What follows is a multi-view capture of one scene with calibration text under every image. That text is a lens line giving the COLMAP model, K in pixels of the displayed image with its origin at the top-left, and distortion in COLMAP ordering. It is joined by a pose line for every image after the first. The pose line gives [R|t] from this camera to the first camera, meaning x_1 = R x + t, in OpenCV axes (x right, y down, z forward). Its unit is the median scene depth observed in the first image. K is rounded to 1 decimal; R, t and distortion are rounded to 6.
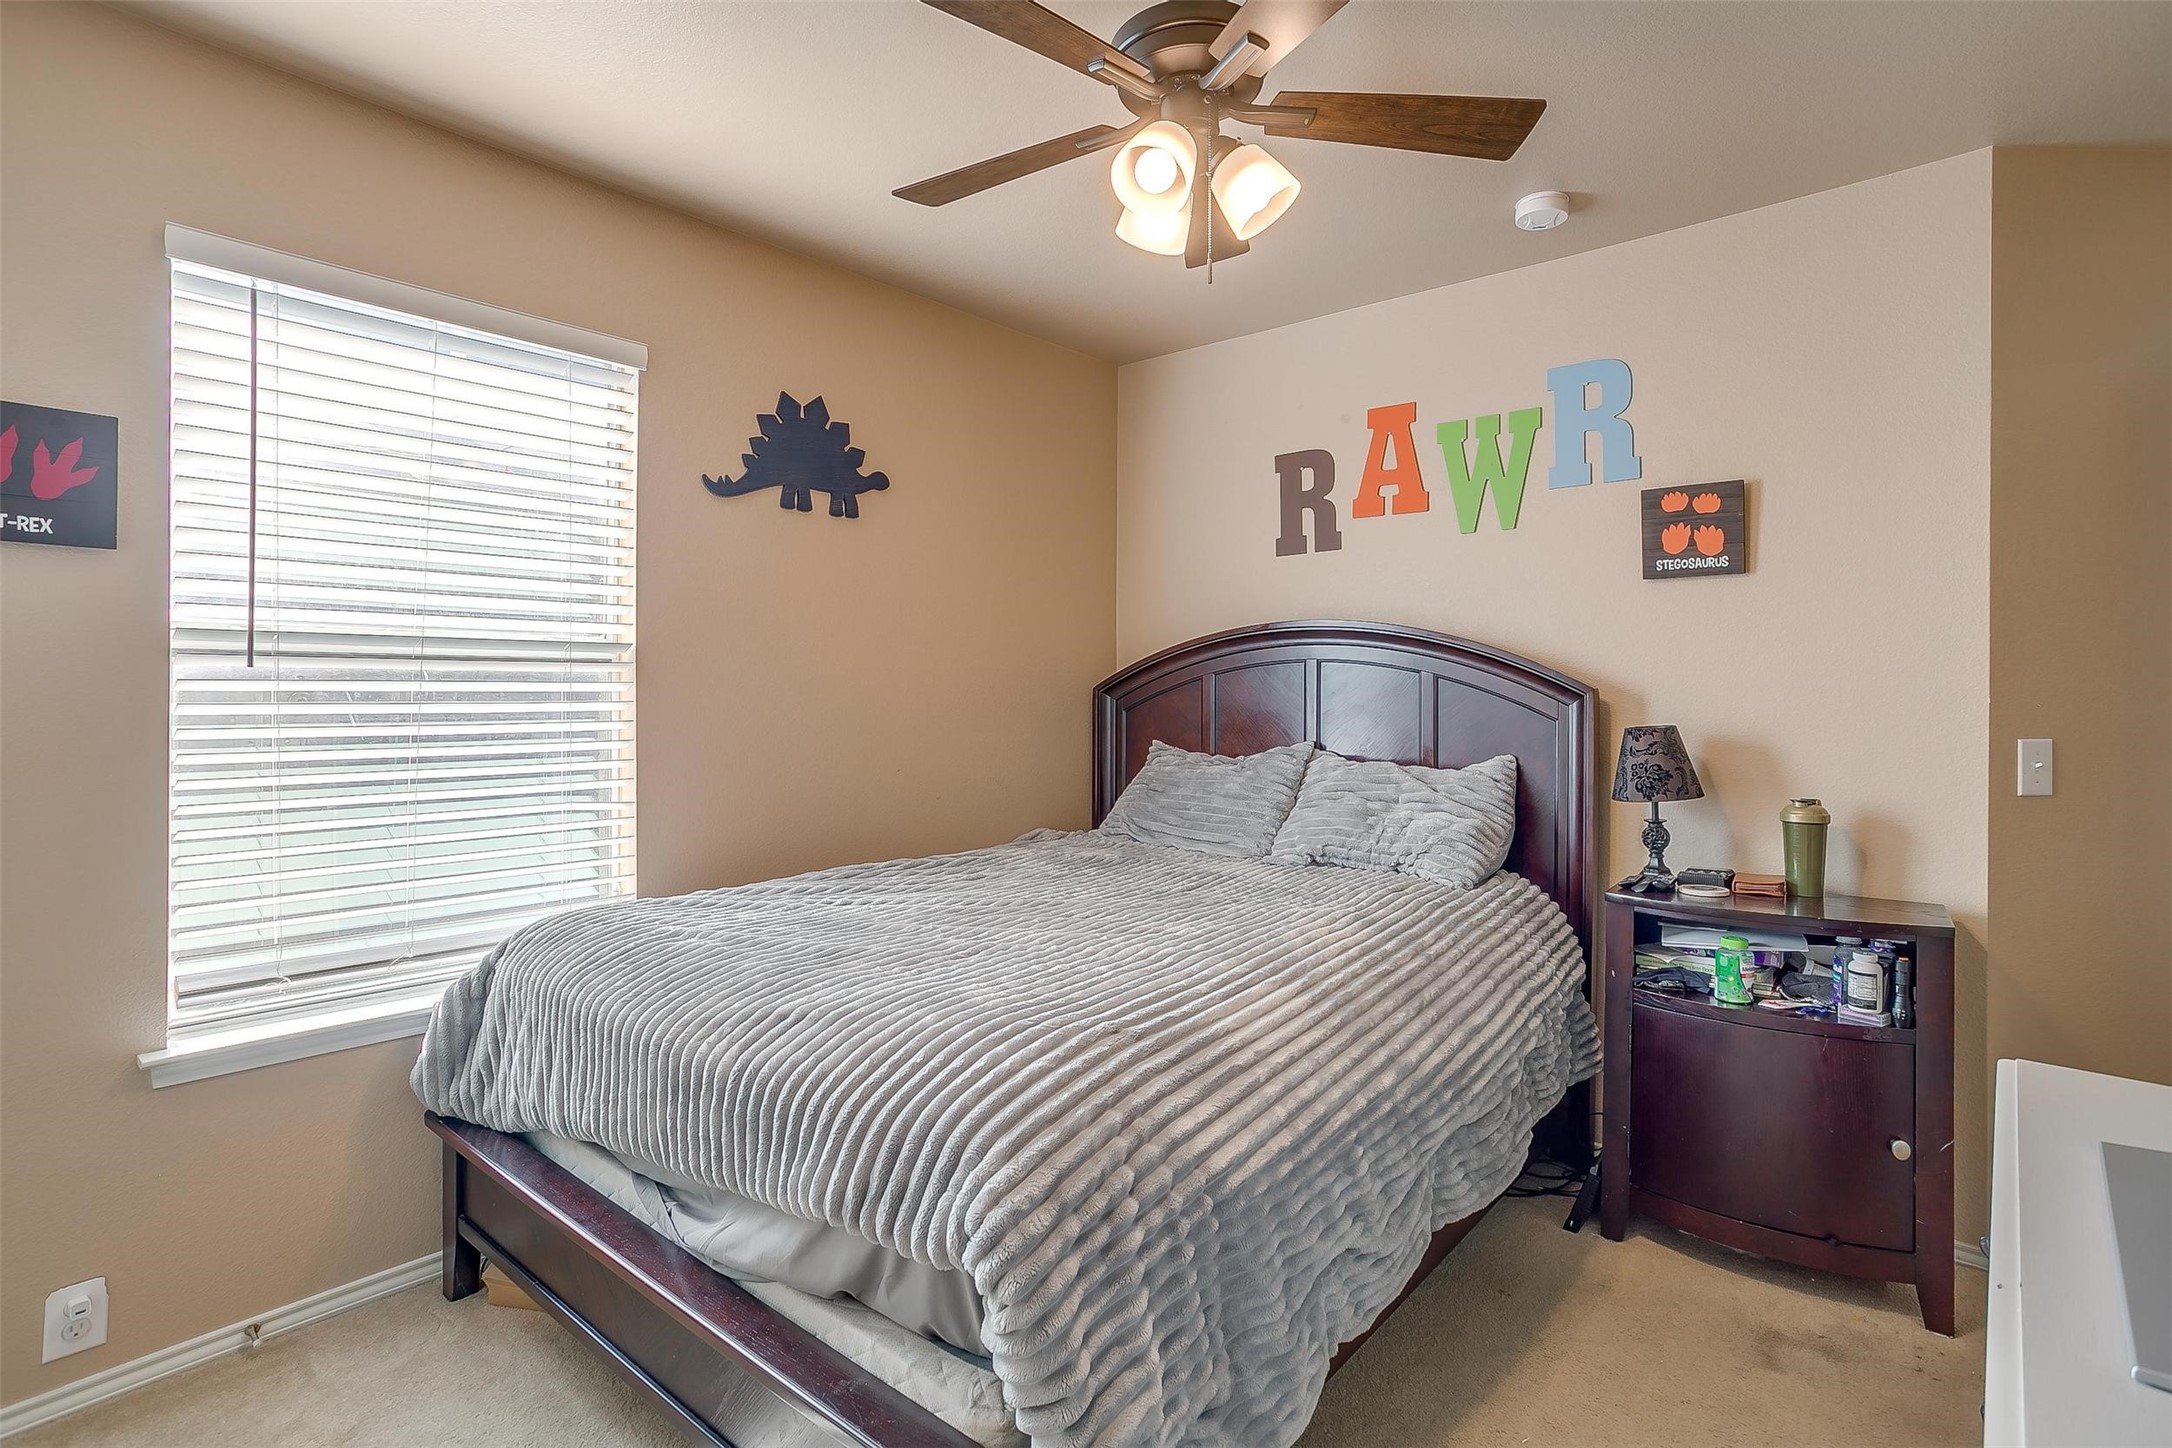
lens RADIAL K [[1068.7, 0, 1080.7], [0, 1068.7, 705.3], [0, 0, 1]] dist [-0.045303, 0.023283]
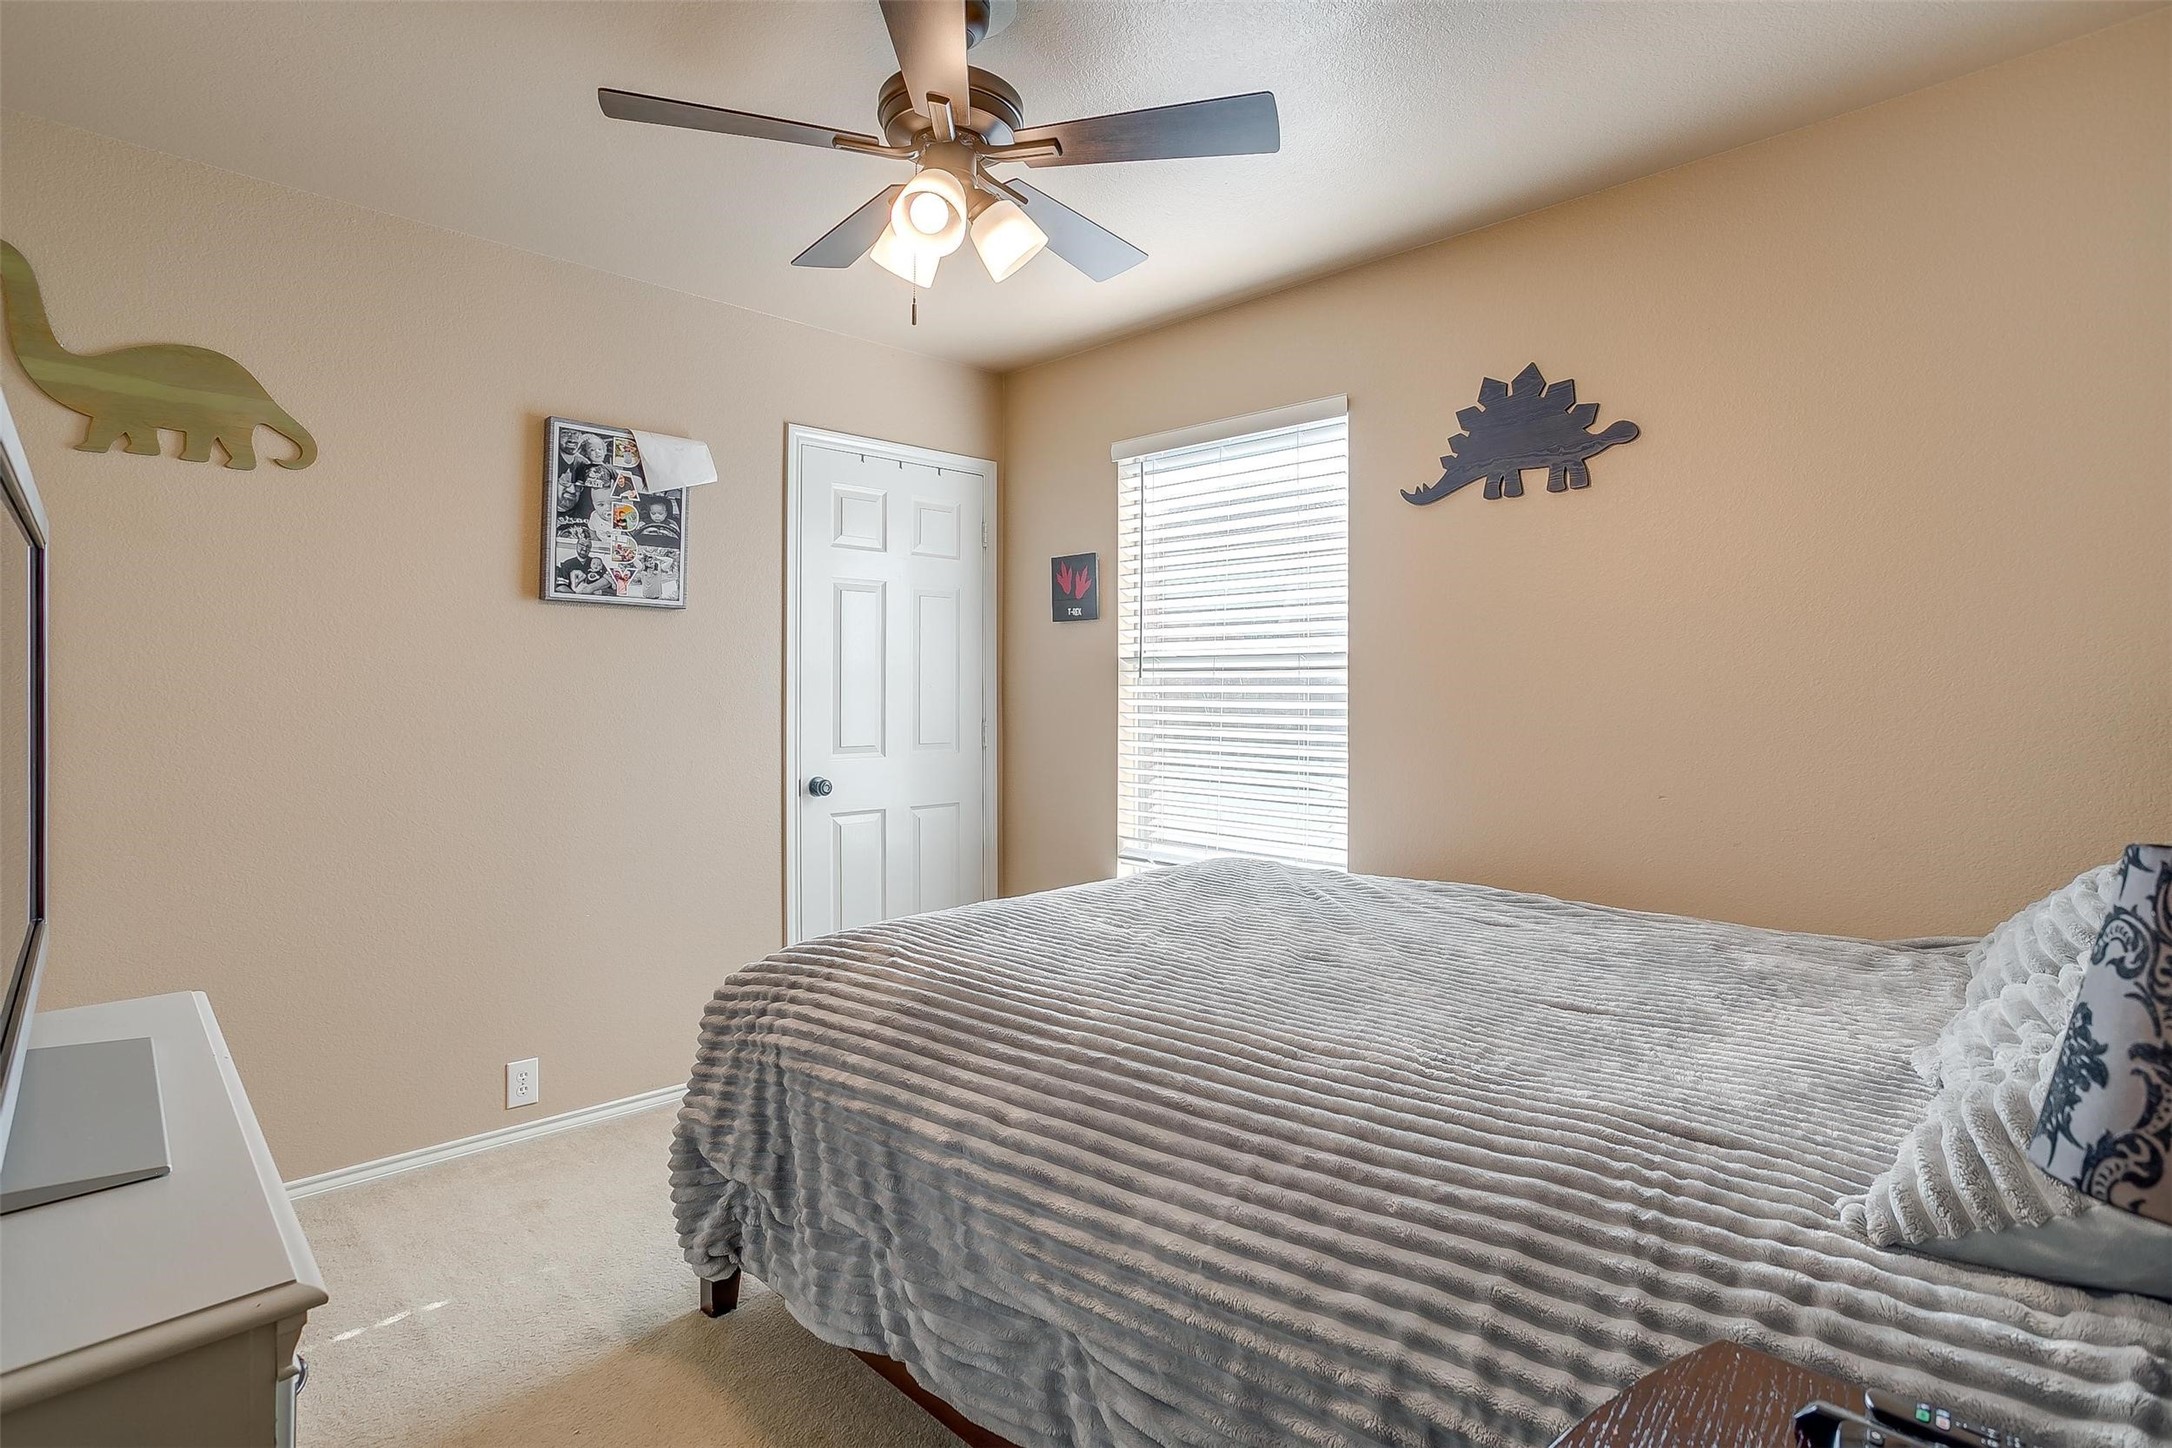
lens RADIAL K [[1068.7, 0, 1080.0], [0, 1068.7, 716.2], [0, 0, 1]] dist [-0.045303, 0.023283]
pose [[-0.045415, 0.019213, -0.998783, 0.710312], [-0.017510, 0.999646, 0.020025, -0.005148], [0.998815, 0.018398, -0.045063, 0.708602]]
